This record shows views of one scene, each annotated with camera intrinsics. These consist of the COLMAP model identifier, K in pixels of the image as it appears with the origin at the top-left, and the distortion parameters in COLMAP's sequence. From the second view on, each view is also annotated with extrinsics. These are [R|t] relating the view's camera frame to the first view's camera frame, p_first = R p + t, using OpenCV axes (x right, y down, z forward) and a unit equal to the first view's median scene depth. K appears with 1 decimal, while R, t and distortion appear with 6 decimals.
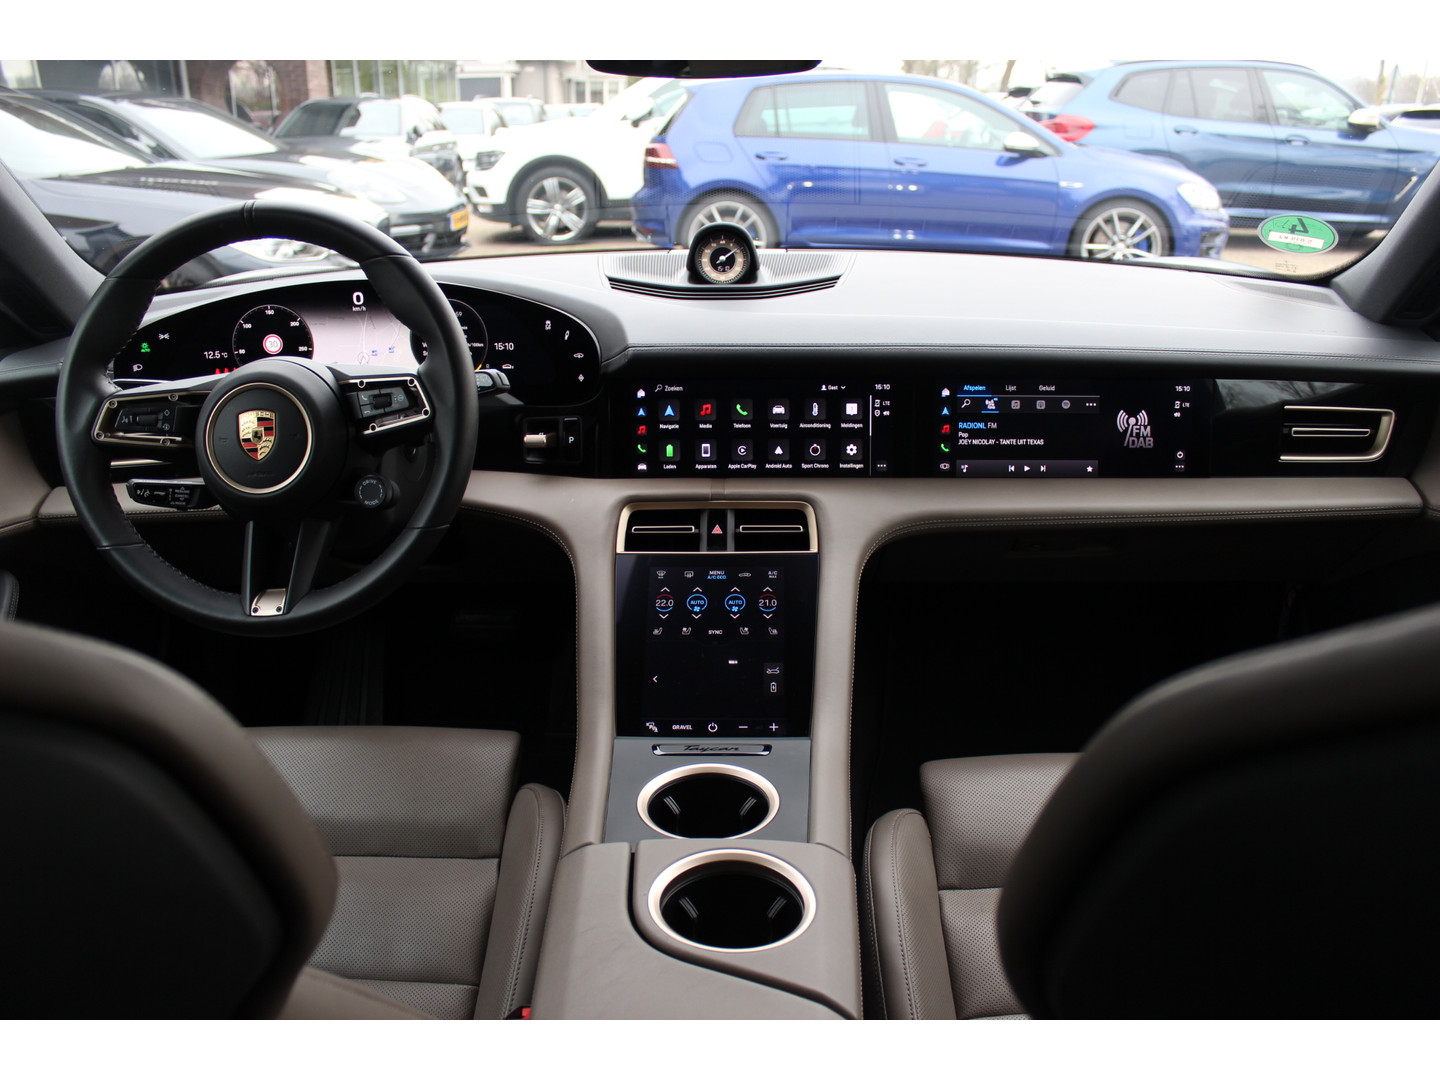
lens RADIAL K [[1178.8, 0, 673.2], [0, 1178.8, 544.5], [0, 0, 1]] dist [-0.092164, 0.089863]
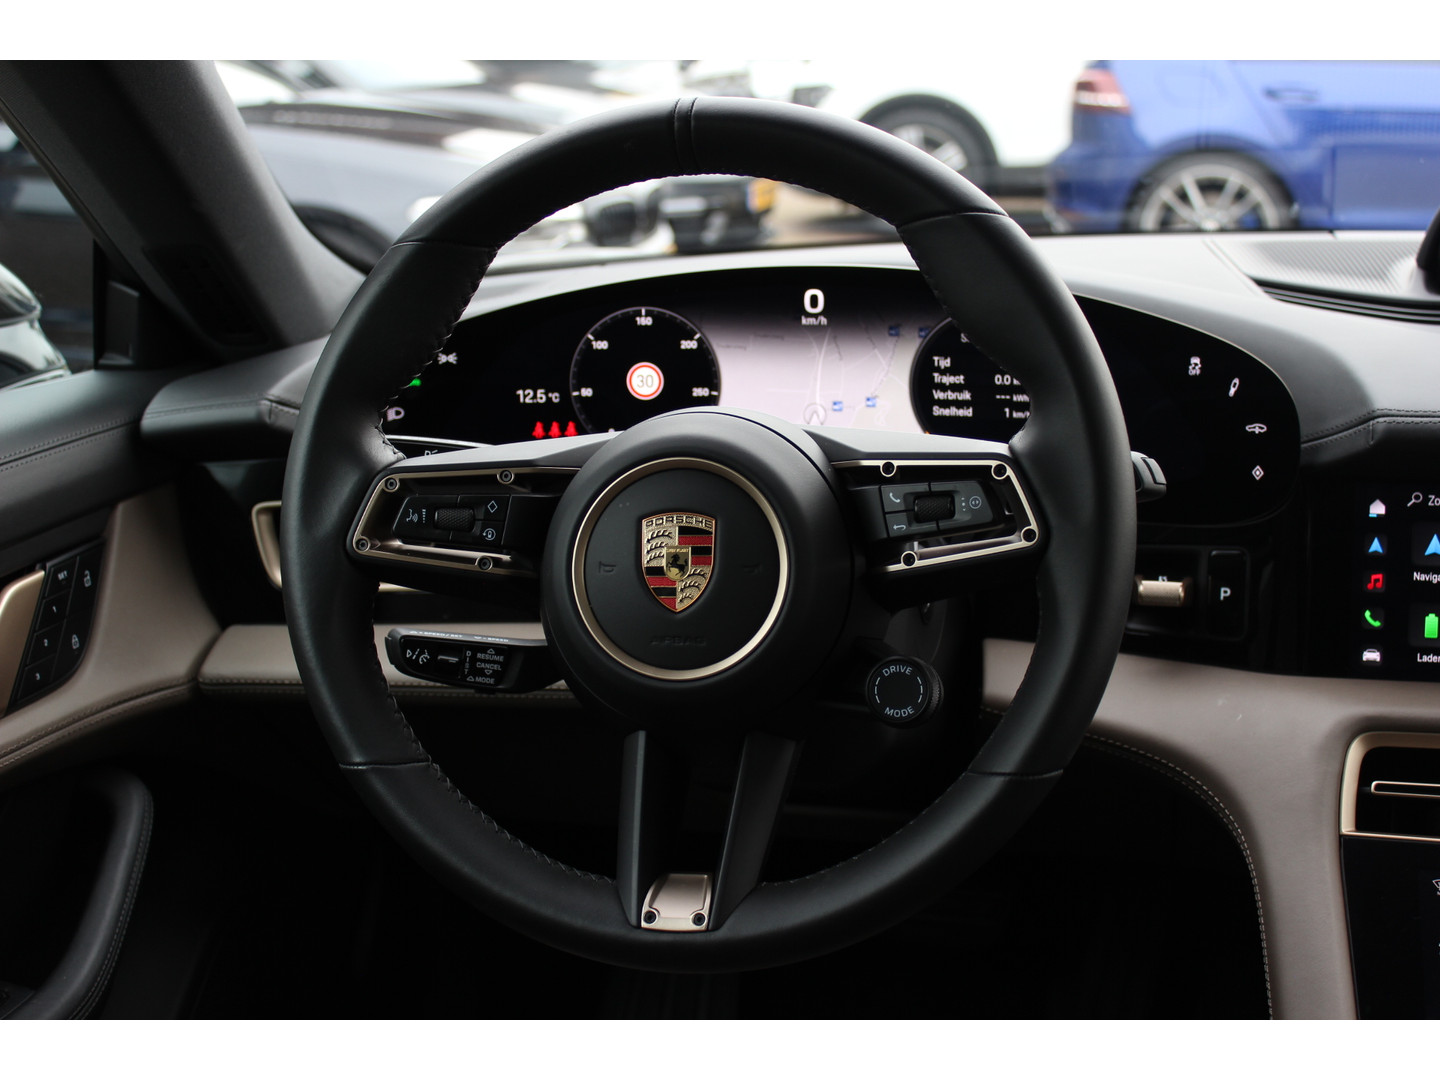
lens RADIAL K [[1887.2, 0, 720.0], [0, 1887.2, 540.0], [0, 0, 1]] dist [-0.010168, 0.028475]
pose [[0.985356, 0.047971, -0.163620, -0.200572], [-0.062941, 0.994168, -0.087568, -0.032663], [0.158465, 0.096585, 0.982629, 0.203917]]
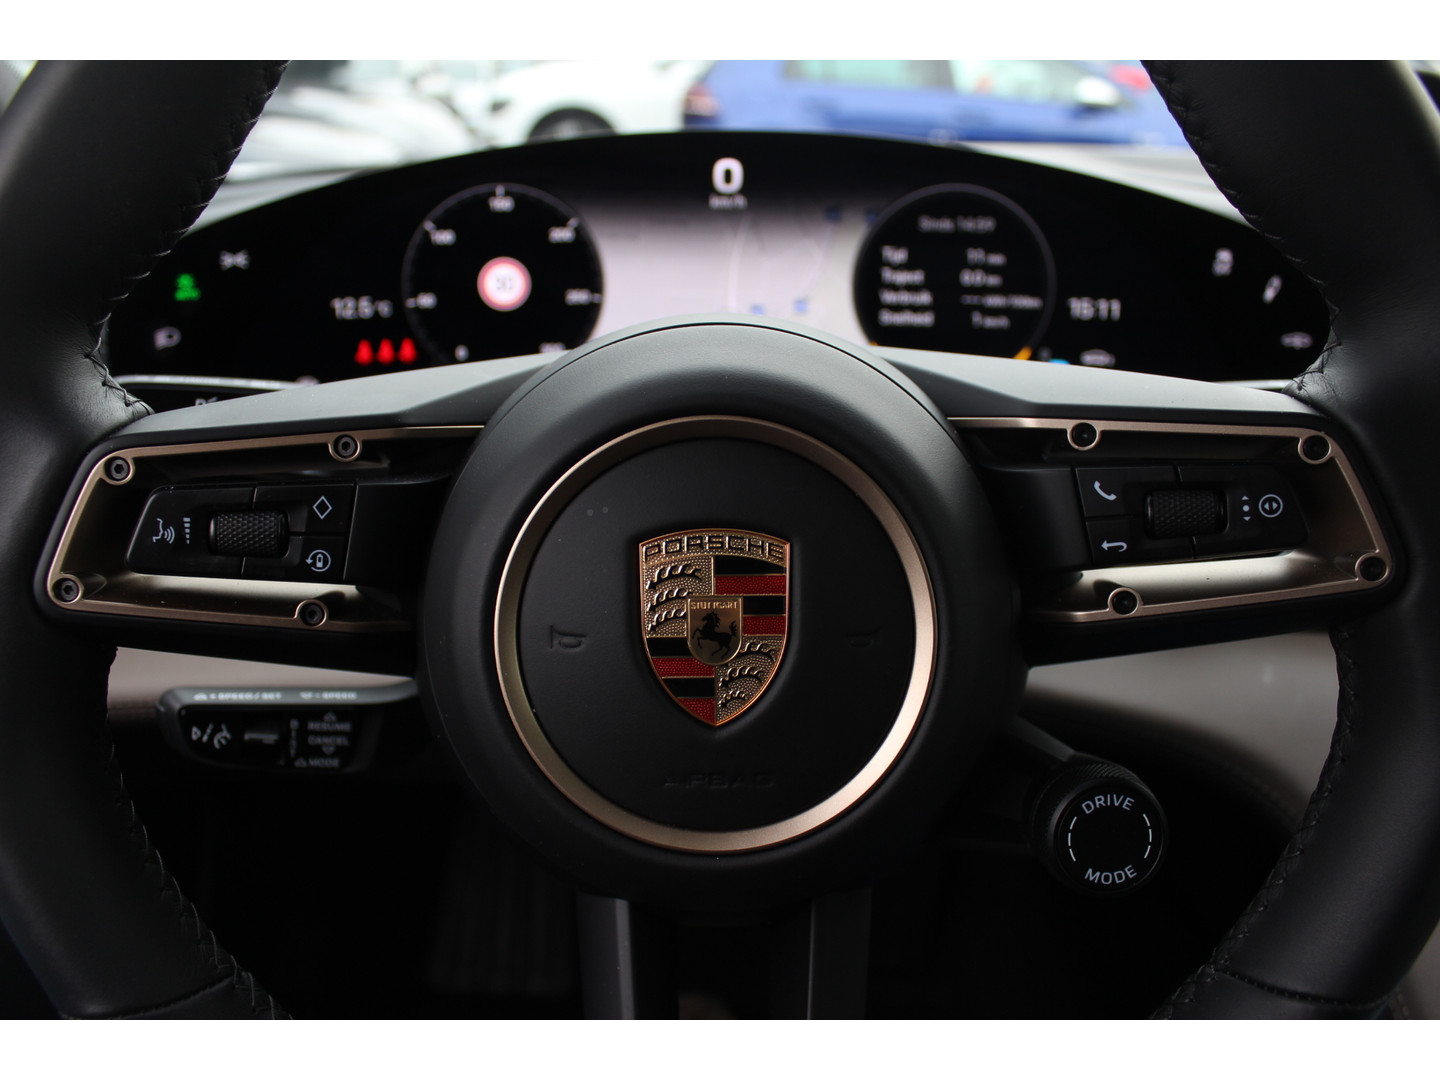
lens RADIAL K [[1178.8, 0, 673.2], [0, 1178.8, 544.5], [0, 0, 1]] dist [-0.092164, 0.089863]
pose [[0.999357, 0.031621, 0.016901, -0.357678], [-0.032091, 0.999083, 0.028350, -0.114365], [-0.015989, -0.028875, 0.999455, 0.726106]]
